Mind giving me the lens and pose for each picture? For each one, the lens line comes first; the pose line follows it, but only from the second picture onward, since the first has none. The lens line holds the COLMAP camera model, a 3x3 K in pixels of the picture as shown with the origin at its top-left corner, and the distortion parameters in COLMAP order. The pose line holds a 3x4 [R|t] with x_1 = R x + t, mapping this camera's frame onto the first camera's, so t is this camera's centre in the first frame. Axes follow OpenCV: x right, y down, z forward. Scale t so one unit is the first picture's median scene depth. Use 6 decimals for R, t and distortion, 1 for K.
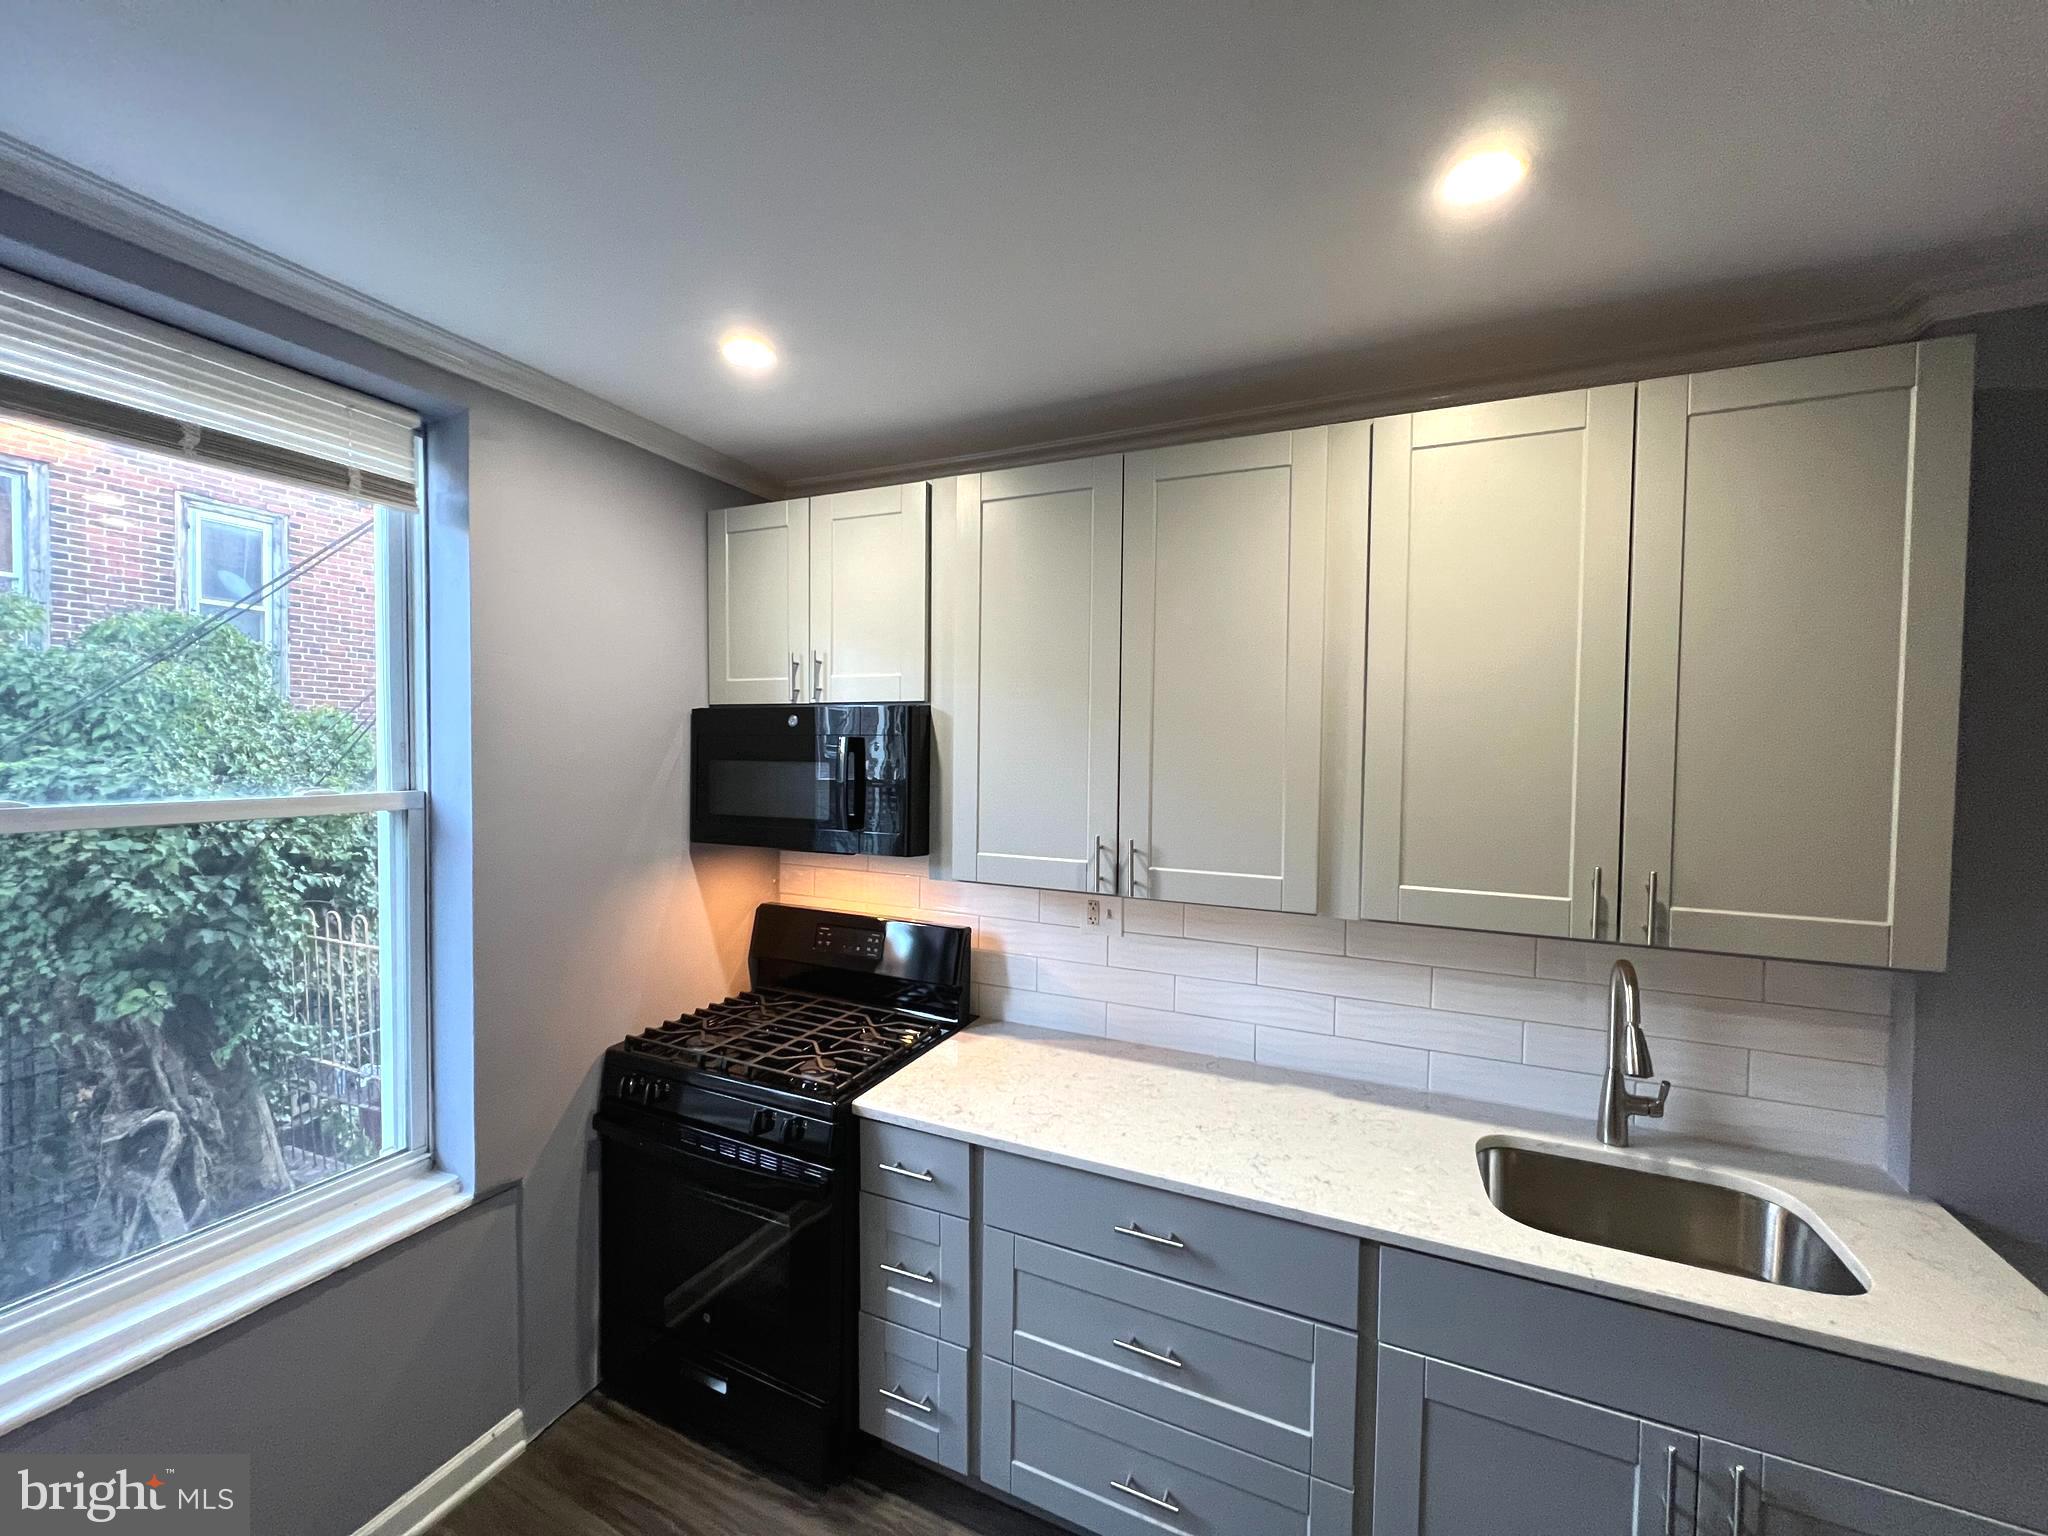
lens RADIAL K [[816.2, 0, 1017.8], [0, 816.2, 767.1], [0, 0, 1]] dist [-0.001859, -0.000091]
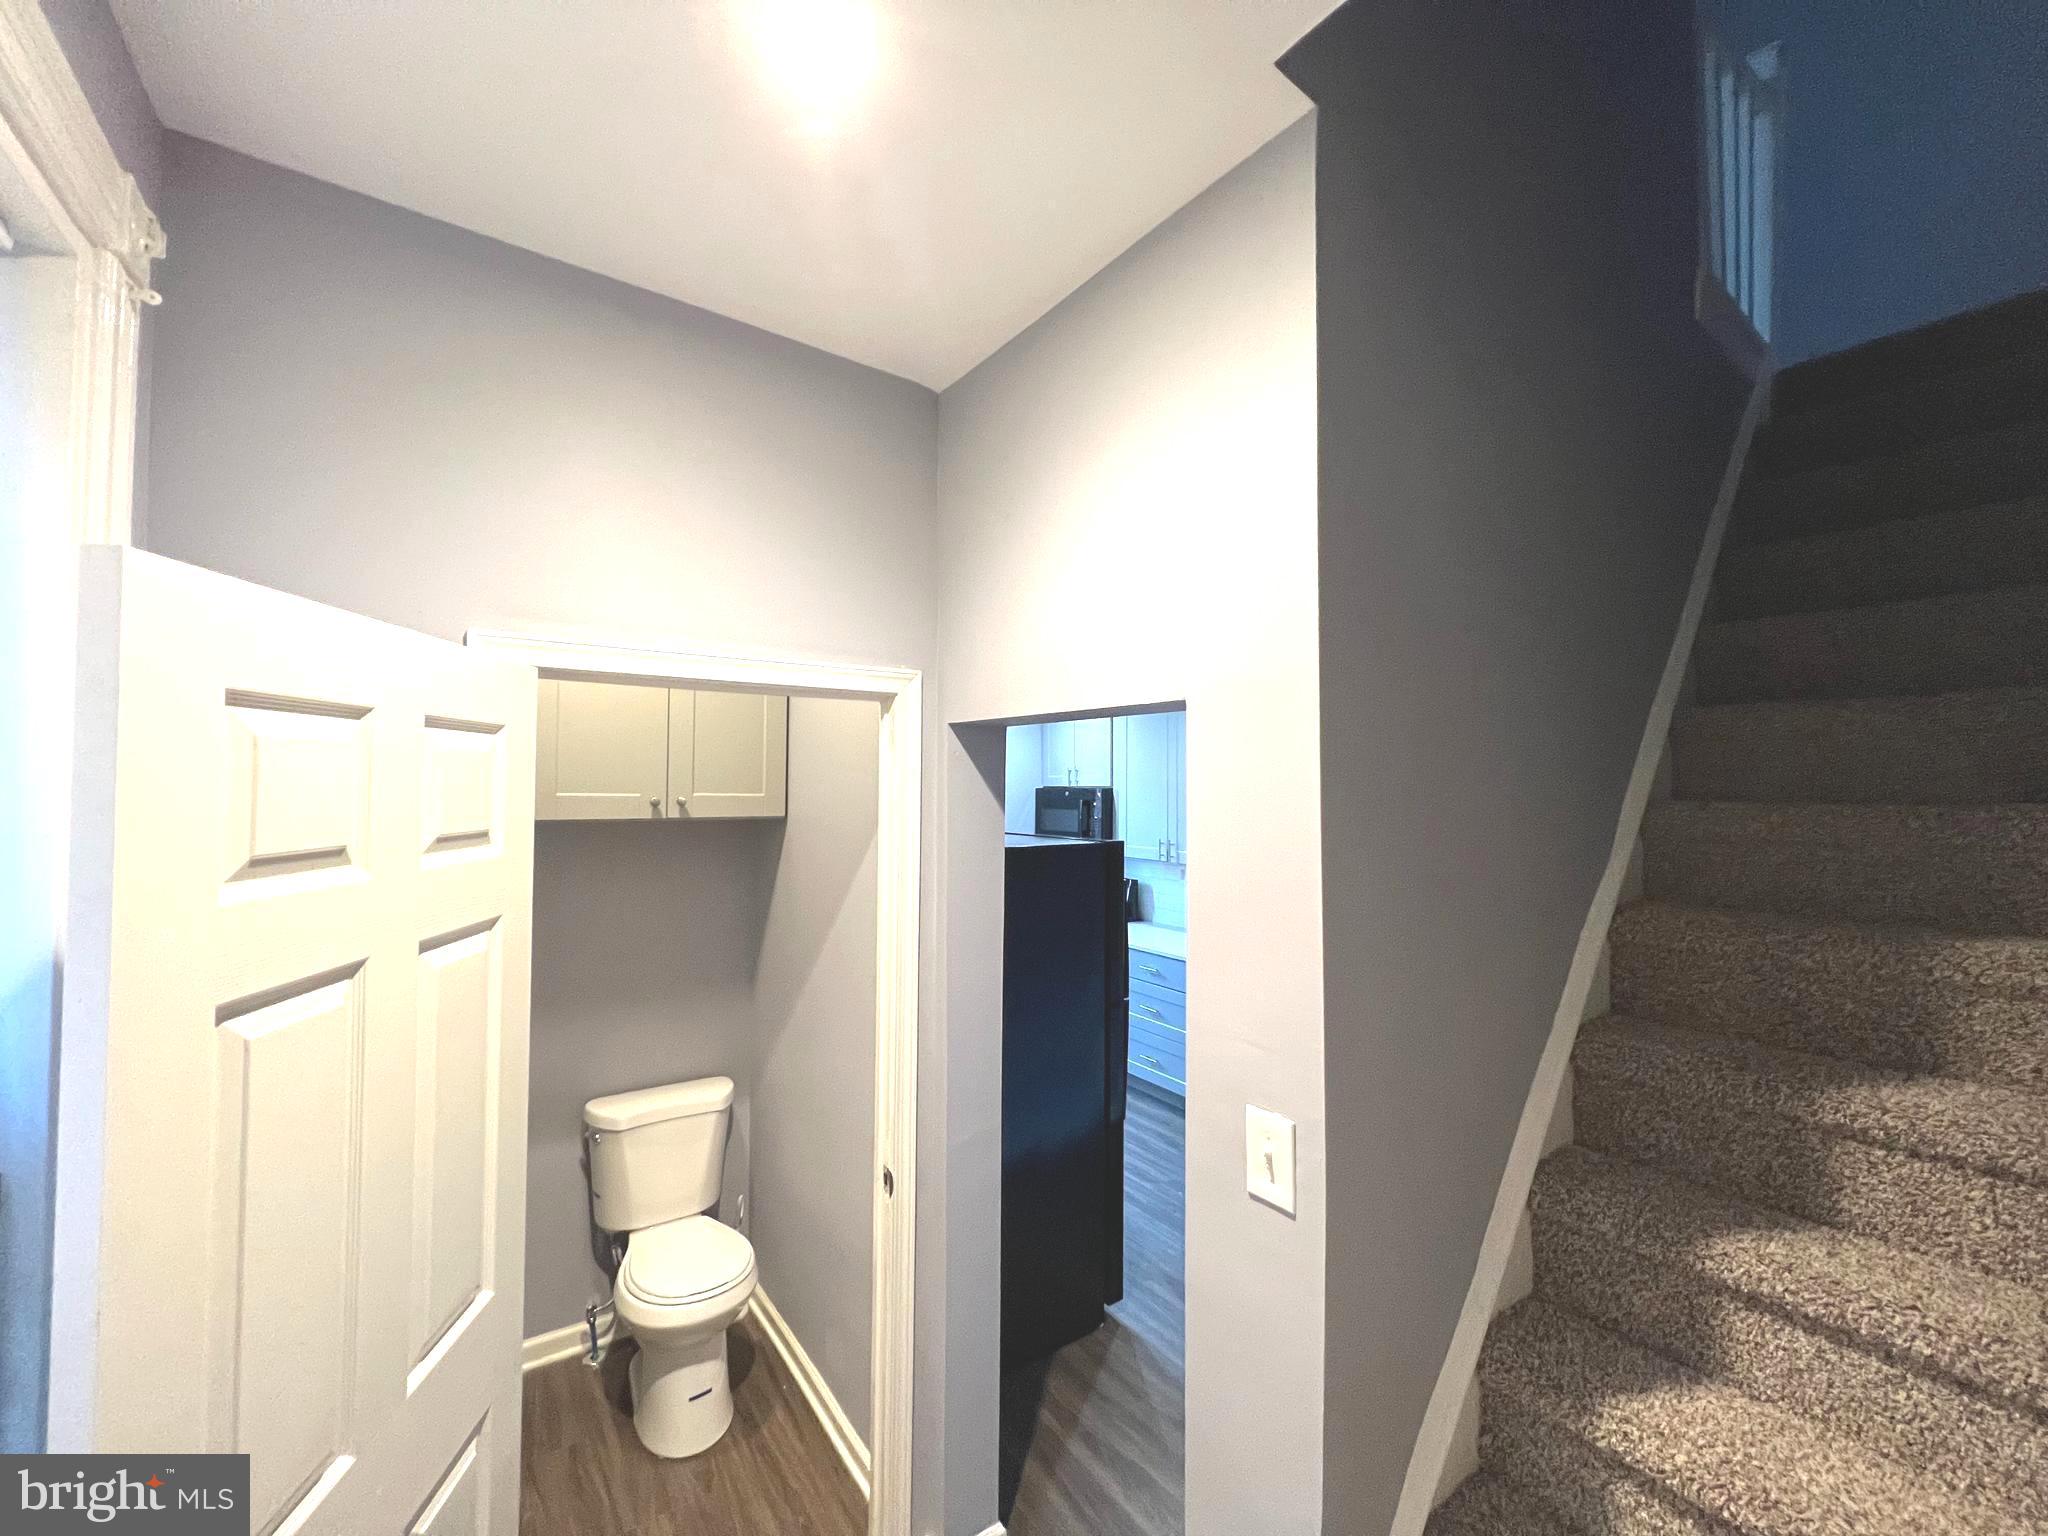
lens RADIAL K [[824.6, 0, 1029.6], [0, 824.6, 763.1], [0, 0, 1]] dist [0.007014, -0.000168]
pose [[0.871133, -0.015373, -0.490807, 1.031552], [-0.015286, 0.998176, -0.058396, 0.001569], [0.490810, 0.058373, 0.869309, -1.529797]]
